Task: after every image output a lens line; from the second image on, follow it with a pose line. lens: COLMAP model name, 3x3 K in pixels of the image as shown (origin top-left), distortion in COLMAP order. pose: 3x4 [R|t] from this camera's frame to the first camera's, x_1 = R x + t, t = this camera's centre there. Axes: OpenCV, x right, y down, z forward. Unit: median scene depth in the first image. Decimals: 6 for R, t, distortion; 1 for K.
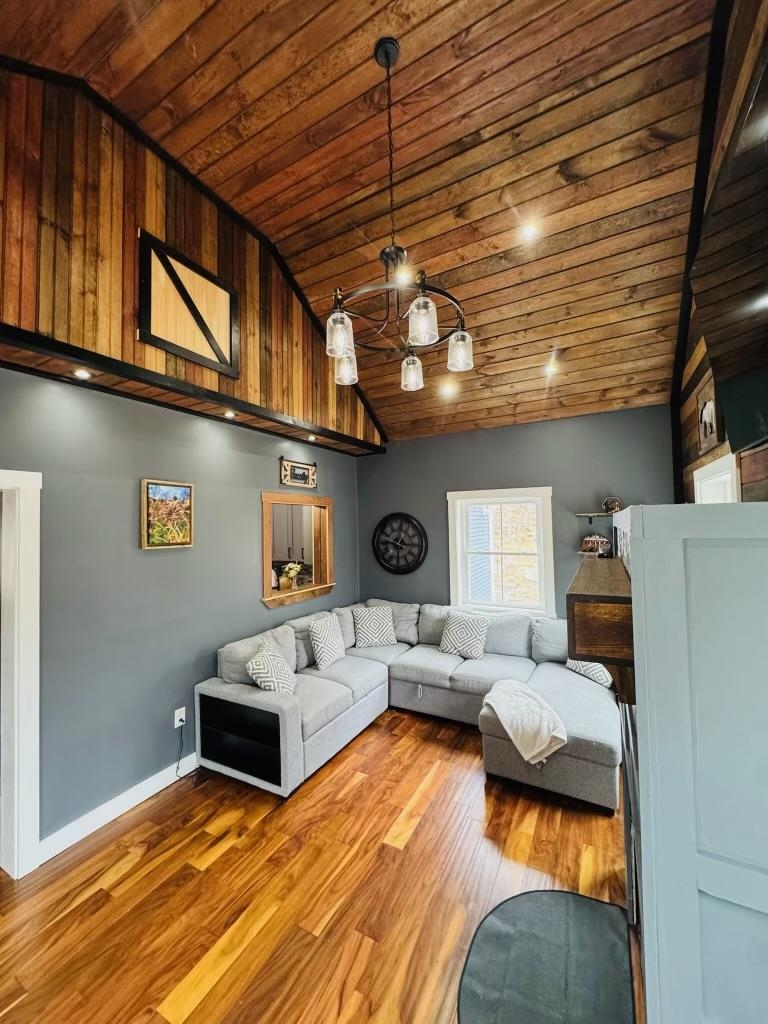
lens RADIAL K [[407.0, 0, 384.0], [0, 407.0, 510.0], [0, 0, 1]] dist [-0.004608, 0.001154]
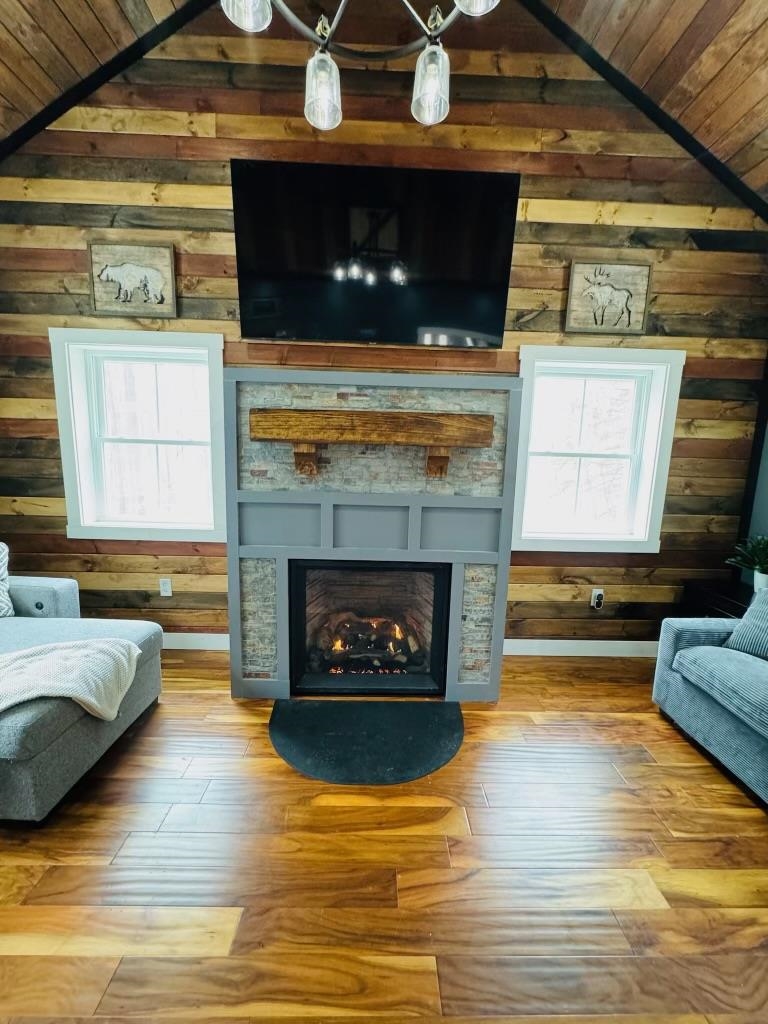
lens RADIAL K [[407.0, 0, 383.4], [0, 407.0, 510.3], [0, 0, 1]] dist [-0.004608, 0.001154]
pose [[-0.493588, -0.120614, 0.861292, -0.337049], [-0.047739, 0.992601, 0.111645, 0.146700], [-0.868385, 0.013990, -0.495694, 0.776750]]
